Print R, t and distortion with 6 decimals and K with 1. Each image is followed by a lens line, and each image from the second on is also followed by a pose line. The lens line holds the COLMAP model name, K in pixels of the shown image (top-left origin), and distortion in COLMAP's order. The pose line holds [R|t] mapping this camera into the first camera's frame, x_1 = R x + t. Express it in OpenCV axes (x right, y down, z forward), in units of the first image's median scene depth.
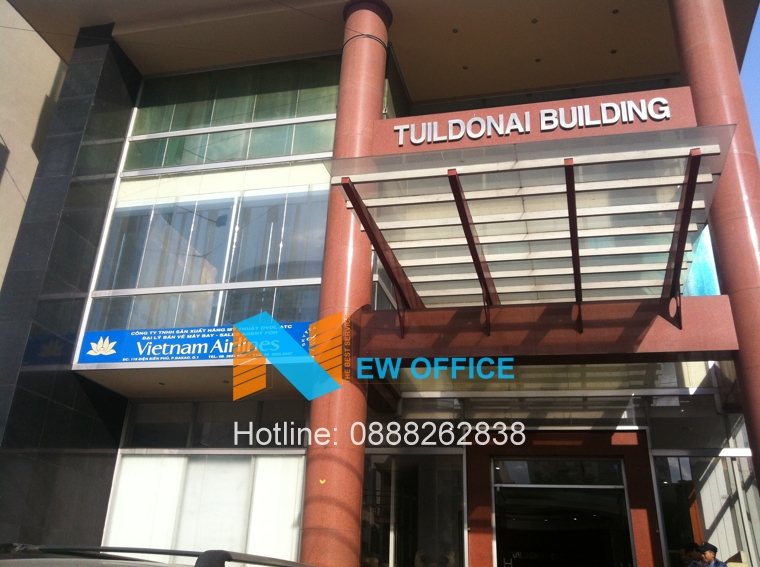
lens RADIAL K [[648.3, 0, 362.4], [0, 648.3, 317.0], [0, 0, 1]] dist [0.006727, 0.003714]
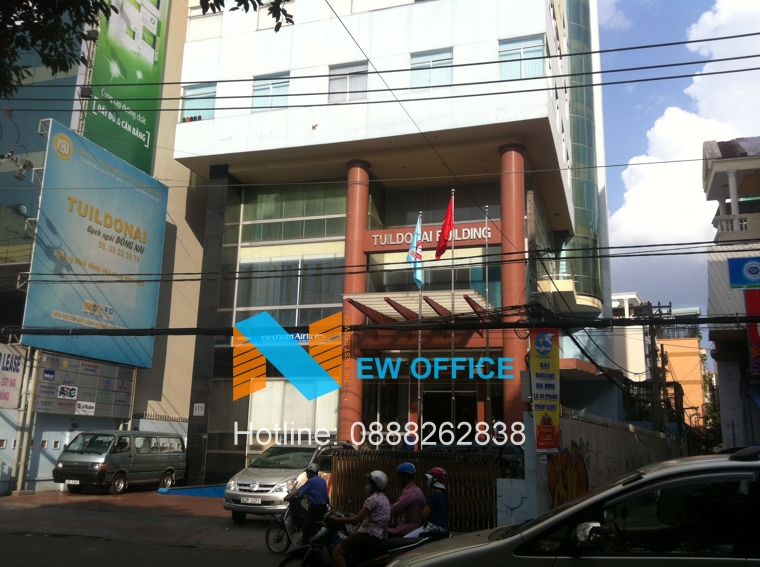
lens RADIAL K [[721.9, 0, 384.5], [0, 721.9, 282.5], [0, 0, 1]] dist [0.021611, -0.001600]
pose [[0.998834, -0.037963, -0.029839, 0.154388], [0.042752, 0.982548, 0.181030, -0.568903], [0.022445, -0.182095, 0.983025, -1.389526]]
